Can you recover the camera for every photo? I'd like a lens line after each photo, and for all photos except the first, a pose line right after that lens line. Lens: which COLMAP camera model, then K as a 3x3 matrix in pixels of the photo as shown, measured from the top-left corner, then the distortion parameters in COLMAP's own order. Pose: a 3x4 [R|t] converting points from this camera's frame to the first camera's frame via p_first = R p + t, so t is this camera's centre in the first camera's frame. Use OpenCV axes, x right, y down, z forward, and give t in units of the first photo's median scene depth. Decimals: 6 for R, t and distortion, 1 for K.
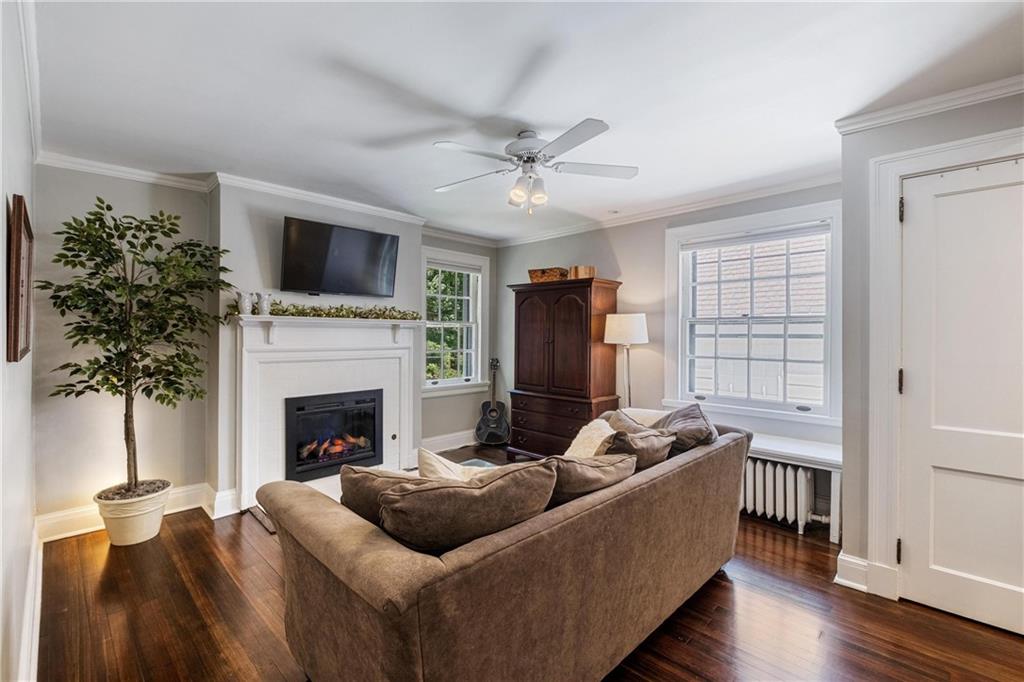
lens RADIAL K [[447.2, 0, 512.0], [0, 447.2, 341.0], [0, 0, 1]] dist [-0.002116, -0.001109]
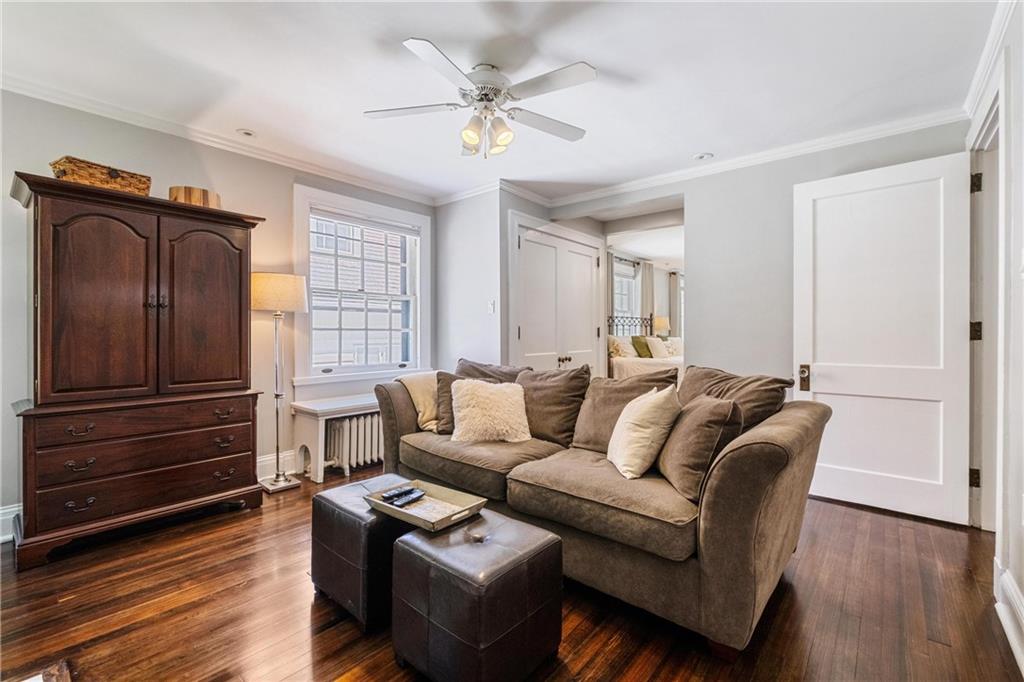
lens RADIAL K [[437.9, 0, 509.5], [0, 437.9, 322.9], [0, 0, 1]] dist [-0.000738, -0.000217]
pose [[-0.061828, -0.008017, 0.998055, -0.527459], [-0.000410, 0.999968, 0.008007, 0.017896], [-0.998087, 0.000086, -0.061829, 0.638916]]
